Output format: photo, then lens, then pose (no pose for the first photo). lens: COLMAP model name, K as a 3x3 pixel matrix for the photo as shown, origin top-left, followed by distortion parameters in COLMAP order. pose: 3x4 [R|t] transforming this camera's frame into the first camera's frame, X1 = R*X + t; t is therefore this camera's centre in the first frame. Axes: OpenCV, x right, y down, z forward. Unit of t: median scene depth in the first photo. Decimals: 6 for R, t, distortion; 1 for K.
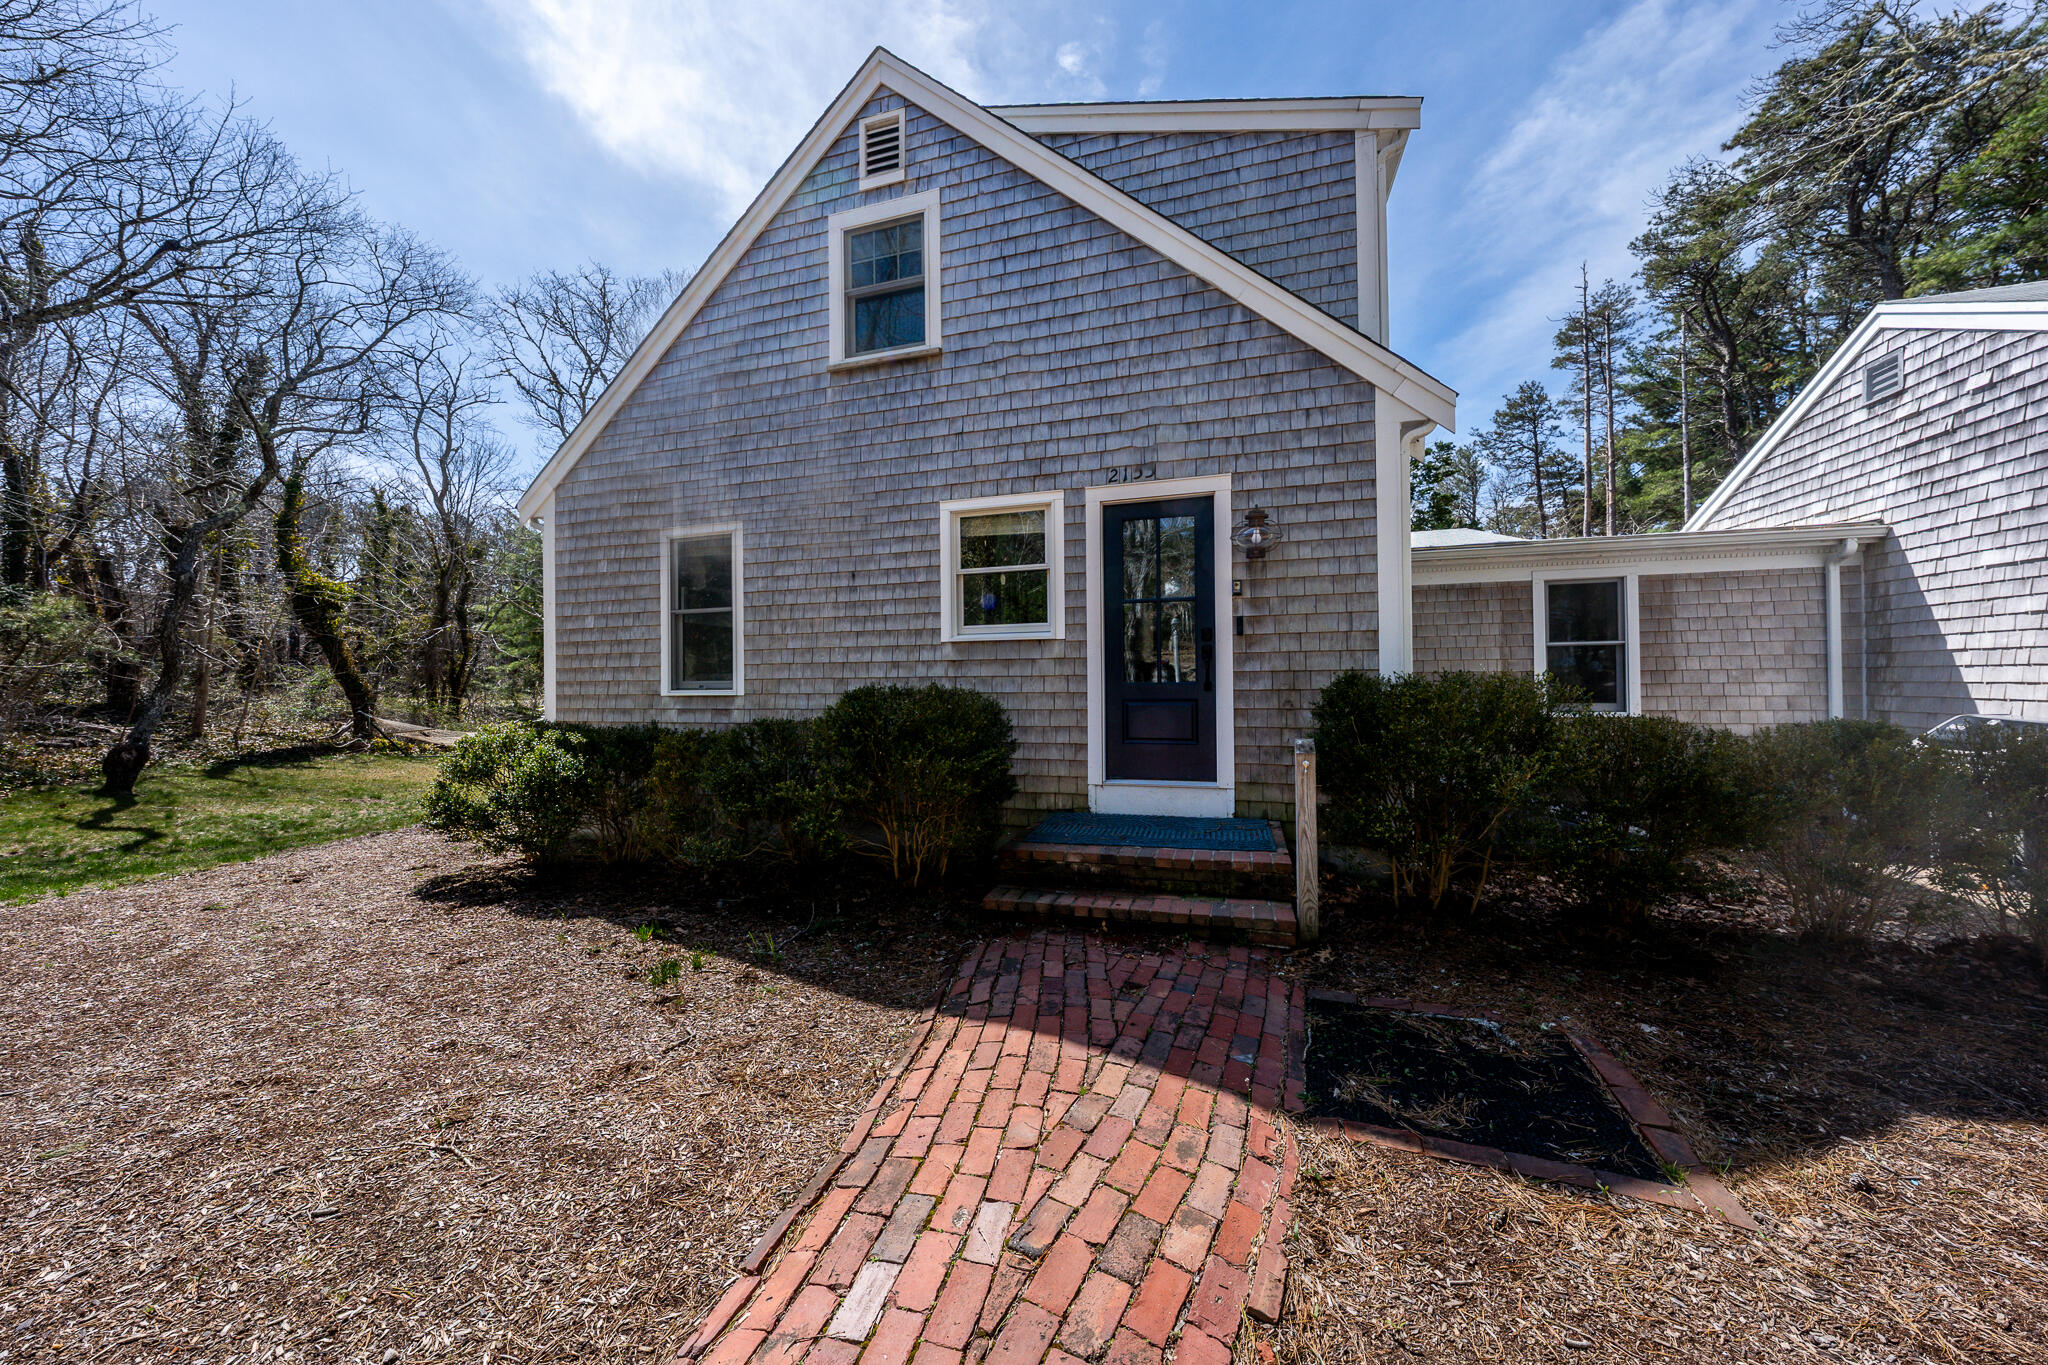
lens RADIAL K [[703.1, 0, 1022.4], [0, 703.1, 678.6], [0, 0, 1]] dist [-0.002790, -0.000053]
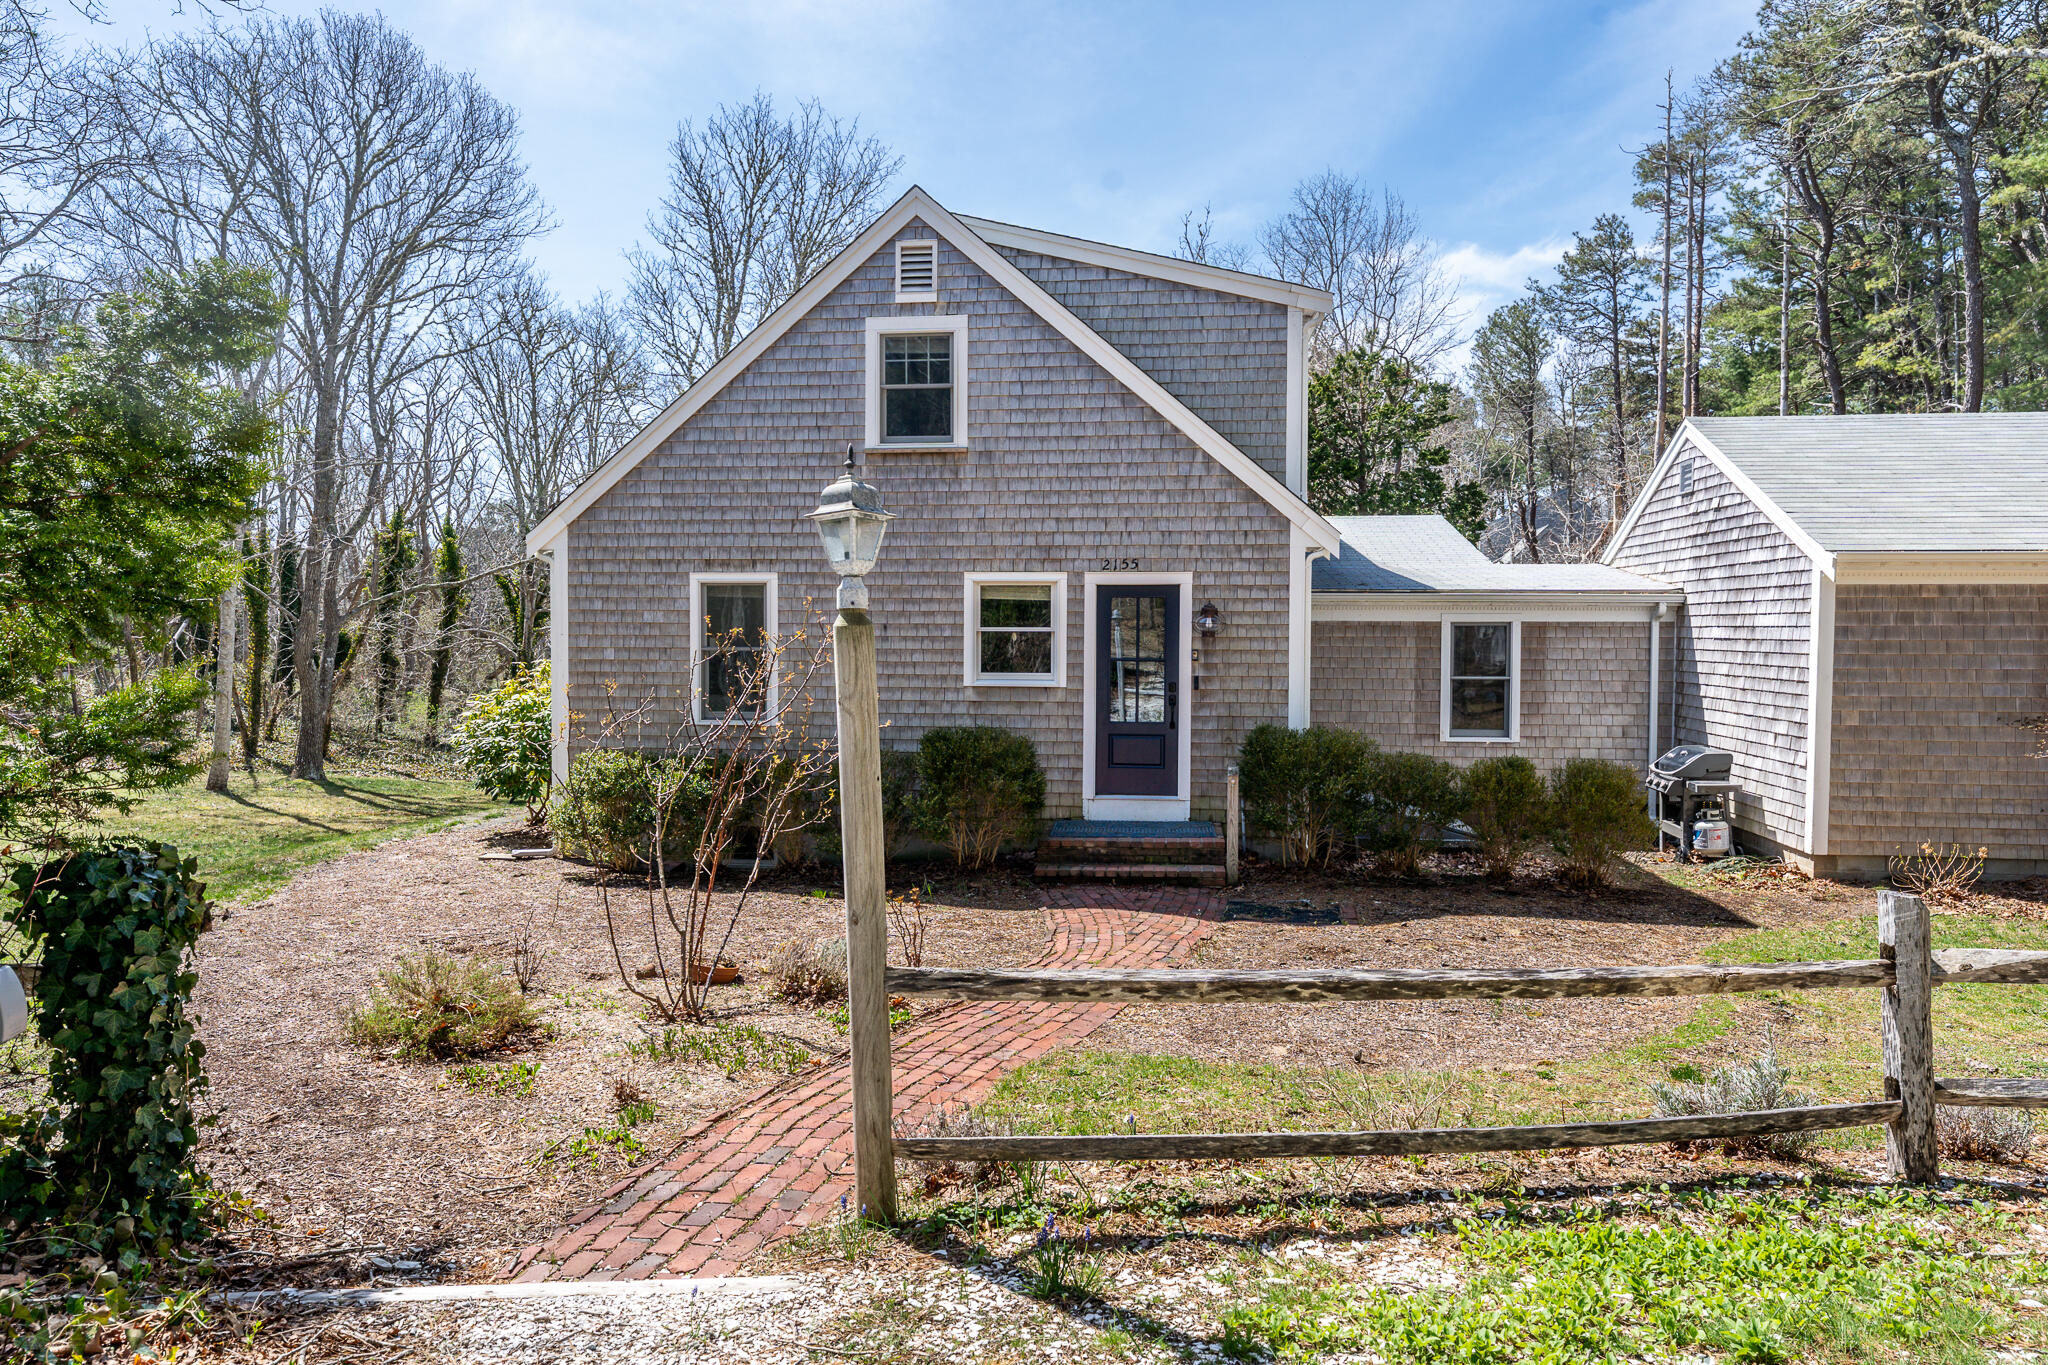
lens RADIAL K [[1359.8, 0, 1023.4], [0, 1359.8, 680.3], [0, 0, 1]] dist [0.007877, 0.000908]
pose [[0.982568, 0.008513, 0.185711, -0.458905], [-0.015968, 0.999124, 0.038684, -0.157176], [-0.185219, -0.040975, 0.981843, -1.375194]]
